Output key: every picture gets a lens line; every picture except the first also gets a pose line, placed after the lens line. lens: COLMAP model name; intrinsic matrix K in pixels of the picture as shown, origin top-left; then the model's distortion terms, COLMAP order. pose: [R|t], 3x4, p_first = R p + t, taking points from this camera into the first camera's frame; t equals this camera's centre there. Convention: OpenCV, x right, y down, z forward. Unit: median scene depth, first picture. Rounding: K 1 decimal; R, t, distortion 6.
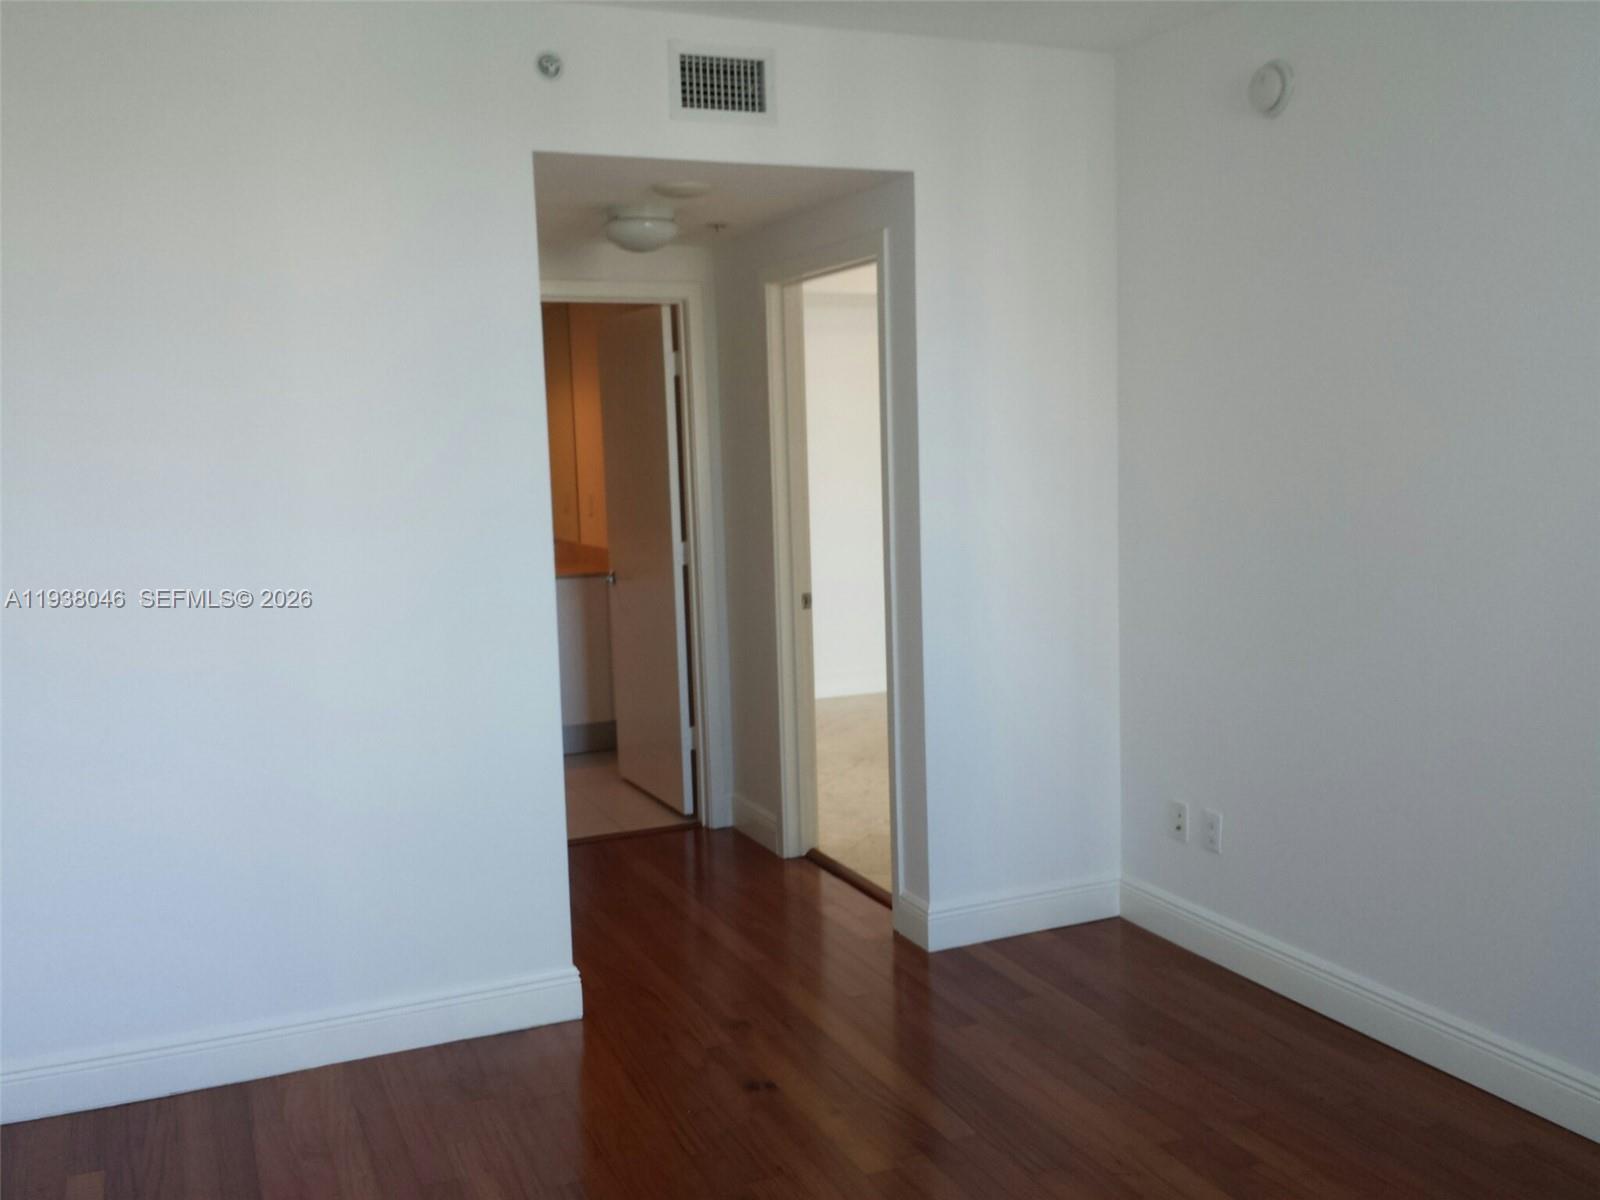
lens RADIAL K [[1515.4, 0, 789.2], [0, 1515.4, 602.2], [0, 0, 1]] dist [0.051186, -0.178410]
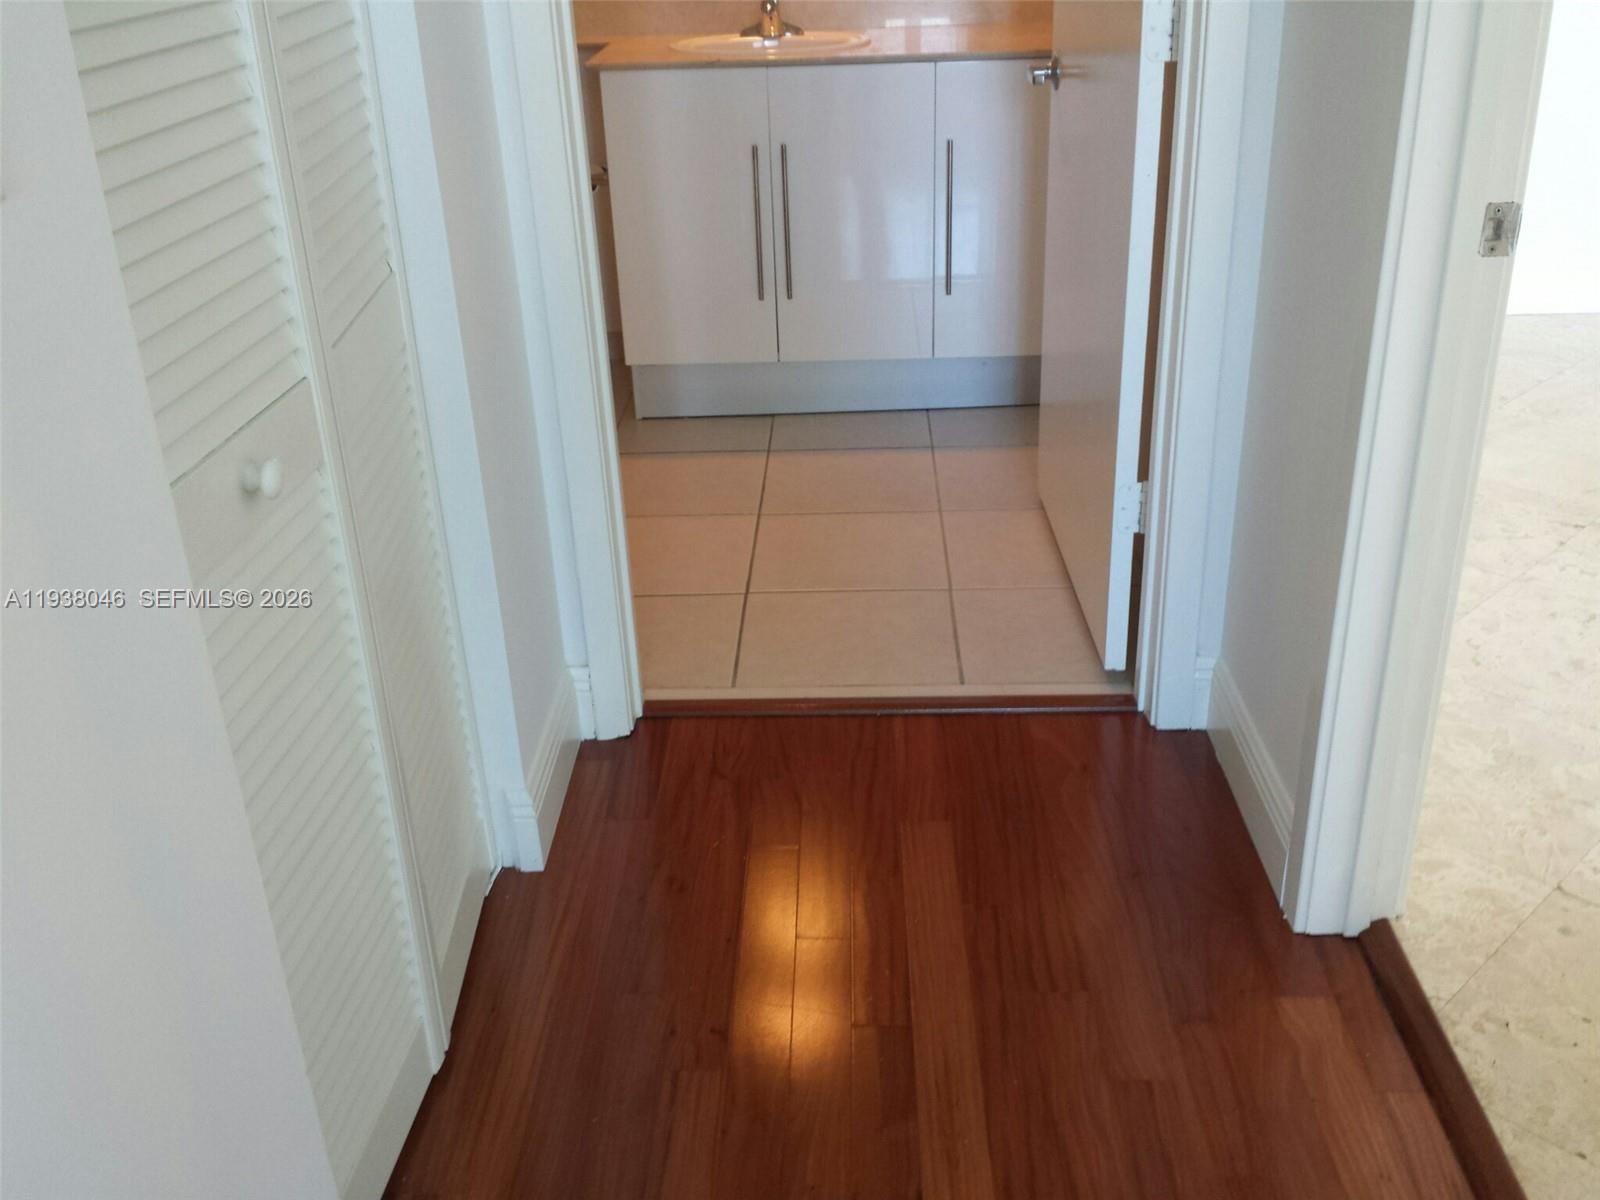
lens RADIAL K [[1515.4, 0, 789.2], [0, 1515.4, 602.2], [0, 0, 1]] dist [0.051186, -0.178410]
pose [[0.909707, 0.180409, -0.374014, 0.008363], [-0.033015, 0.929264, 0.367938, -0.035703], [0.413937, -0.322368, 0.851314, 0.600691]]
